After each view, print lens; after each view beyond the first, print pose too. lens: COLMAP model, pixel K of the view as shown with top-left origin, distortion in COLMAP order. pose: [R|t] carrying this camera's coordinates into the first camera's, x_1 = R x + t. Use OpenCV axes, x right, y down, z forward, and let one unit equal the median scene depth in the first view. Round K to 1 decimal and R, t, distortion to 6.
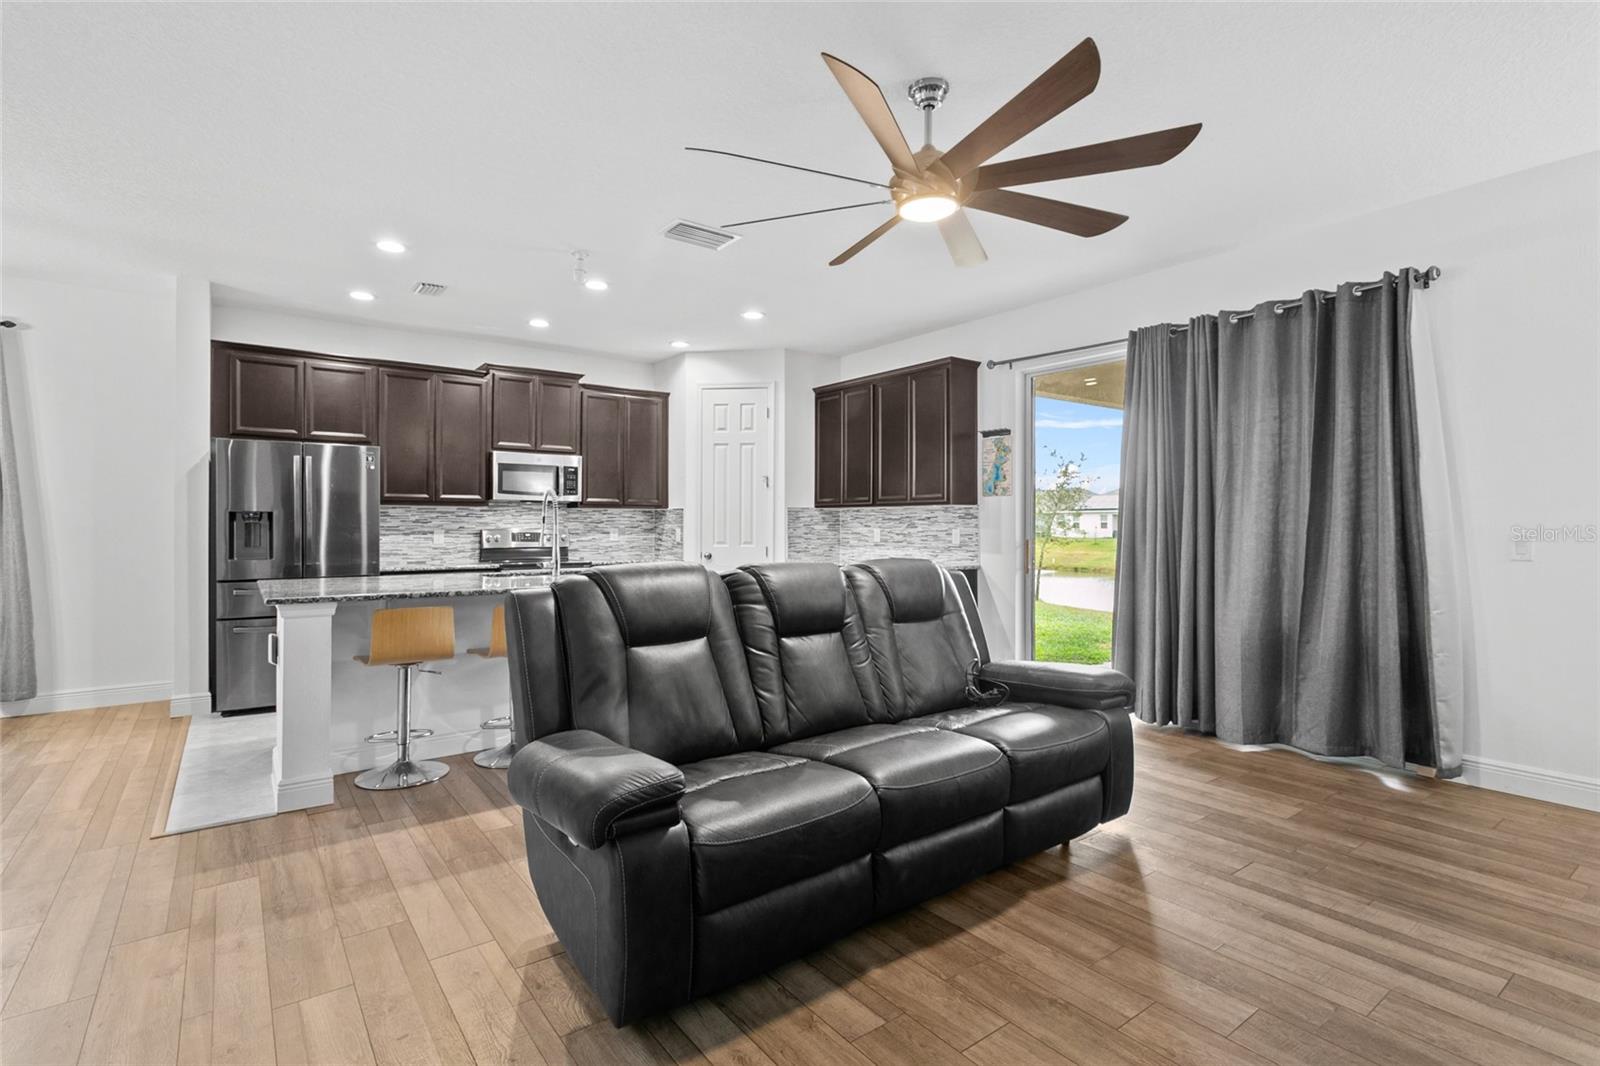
lens RADIAL K [[758.9, 0, 798.0], [0, 758.9, 526.4], [0, 0, 1]] dist [0.001200, 0.001213]
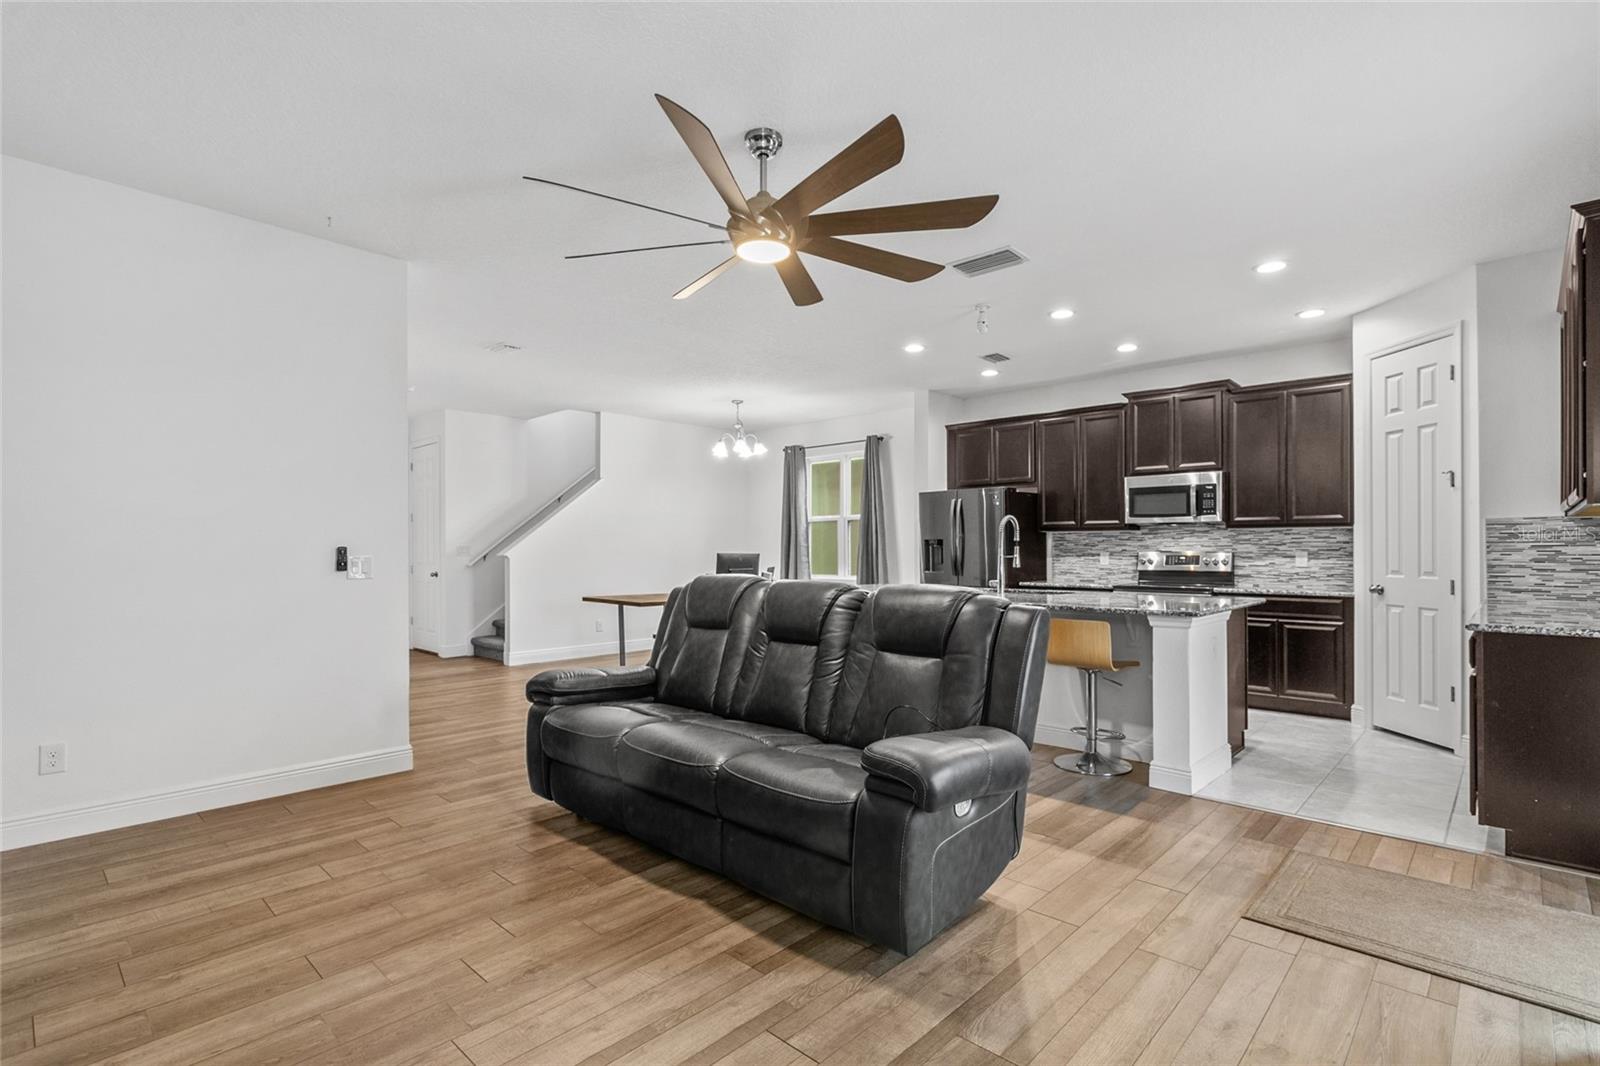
lens RADIAL K [[753.1, 0, 804.3], [0, 753.1, 543.0], [0, 0, 1]] dist [0.003422, 0.000167]
pose [[0.178594, -0.007343, -0.983896, 0.535566], [0.000682, 0.999973, -0.007339, -0.001030], [0.983923, 0.000640, 0.178594, 0.377521]]
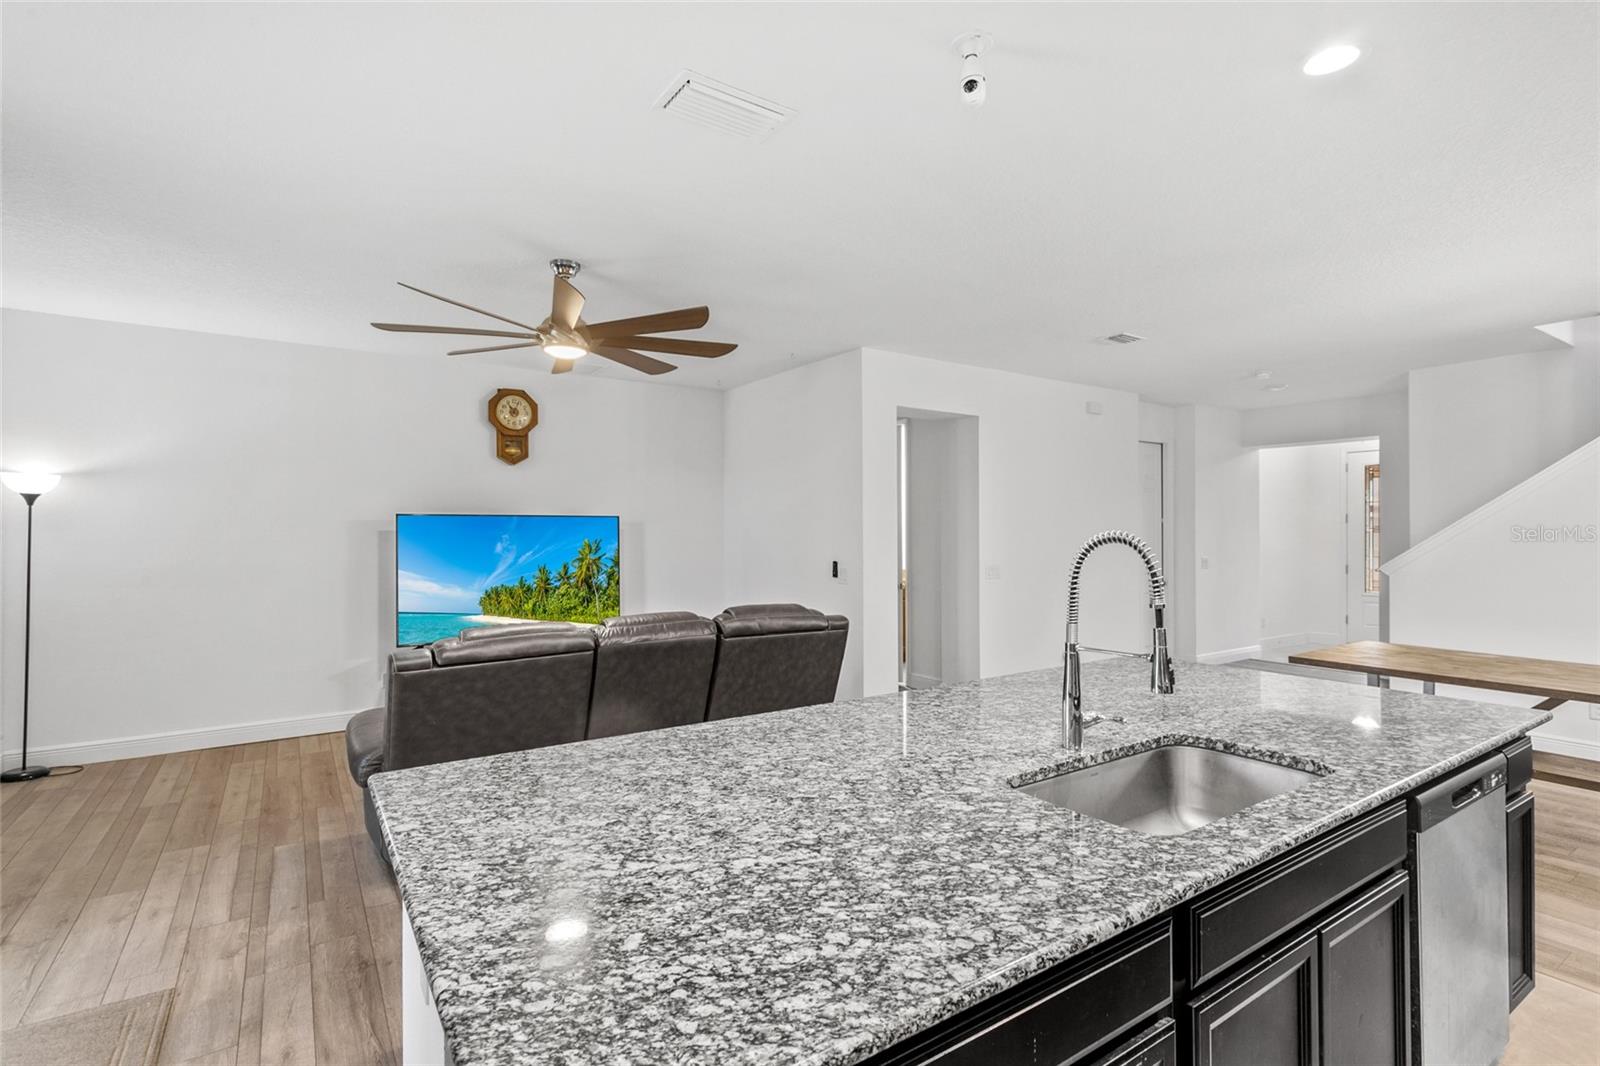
lens RADIAL K [[758.9, 0, 798.0], [0, 758.9, 526.4], [0, 0, 1]] dist [0.001200, 0.001213]
pose [[-0.999171, 0.003529, 0.040567, -0.121329], [0.003202, 0.999962, -0.008127, -0.036673], [-0.040595, -0.007991, -0.999144, 1.023529]]
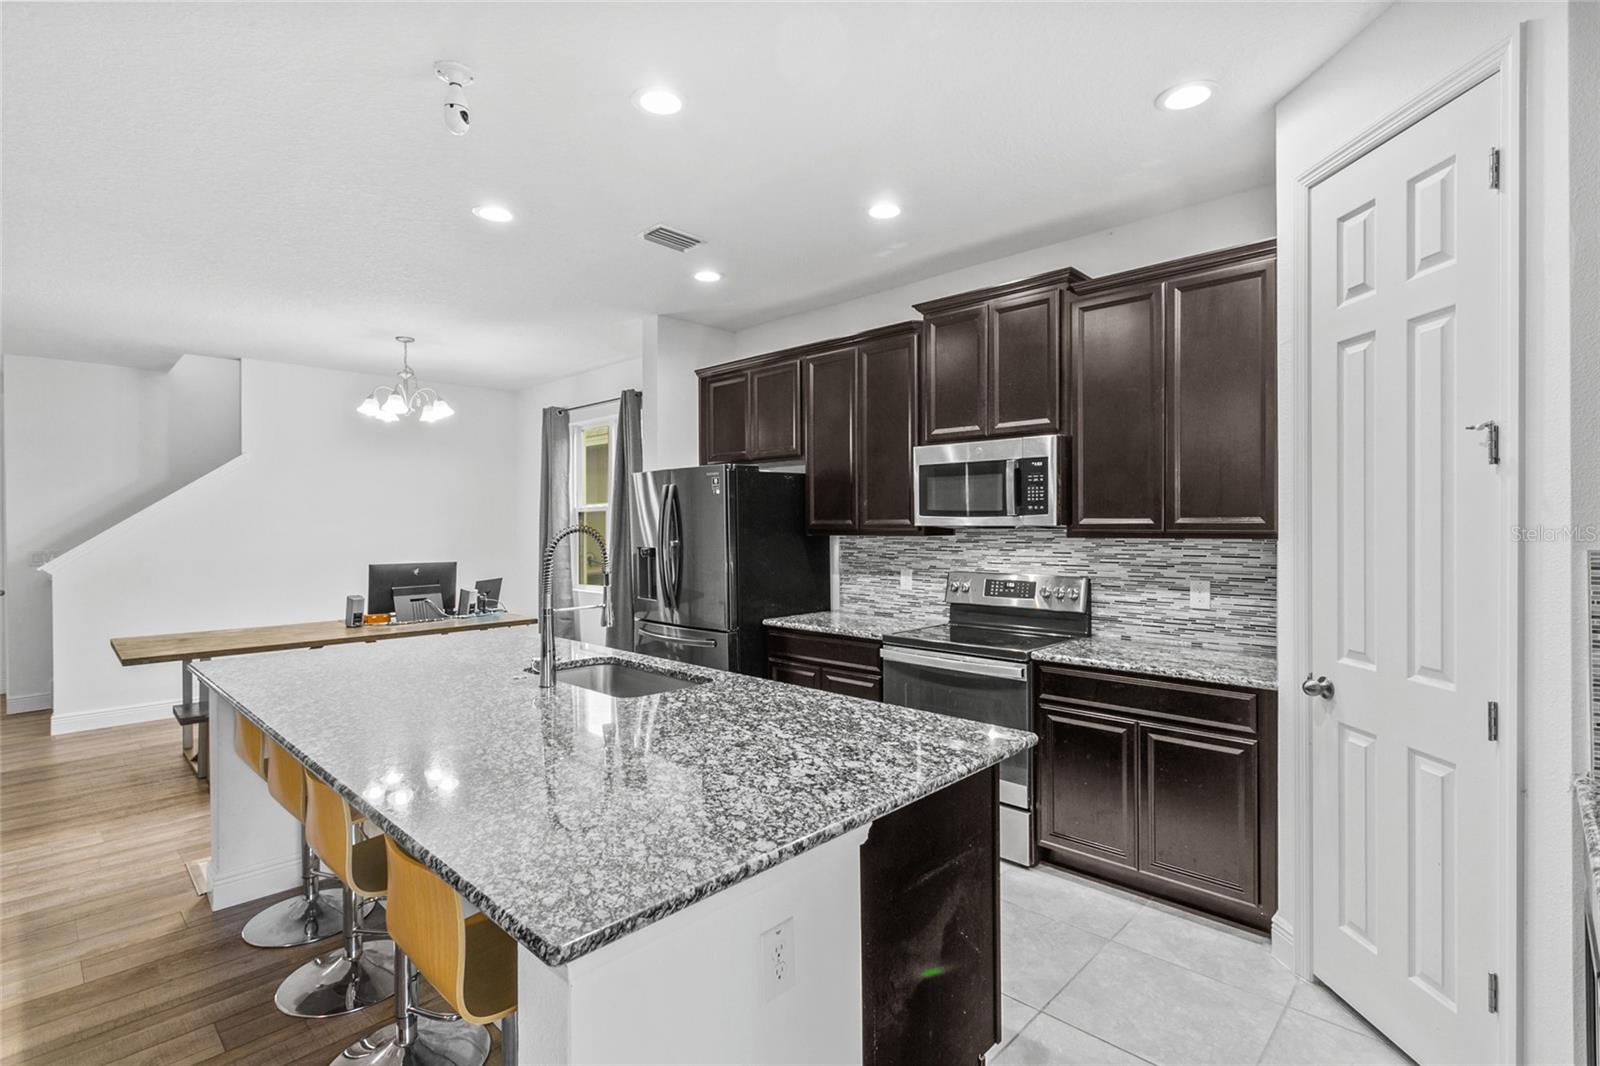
lens RADIAL K [[758.9, 0, 798.0], [0, 758.9, 526.4], [0, 0, 1]] dist [0.001200, 0.001213]
pose [[0.173777, 0.002060, -0.984783, 0.183973], [0.005439, 0.999981, 0.003051, -0.037048], [0.984770, -0.005886, 0.173763, 0.794952]]
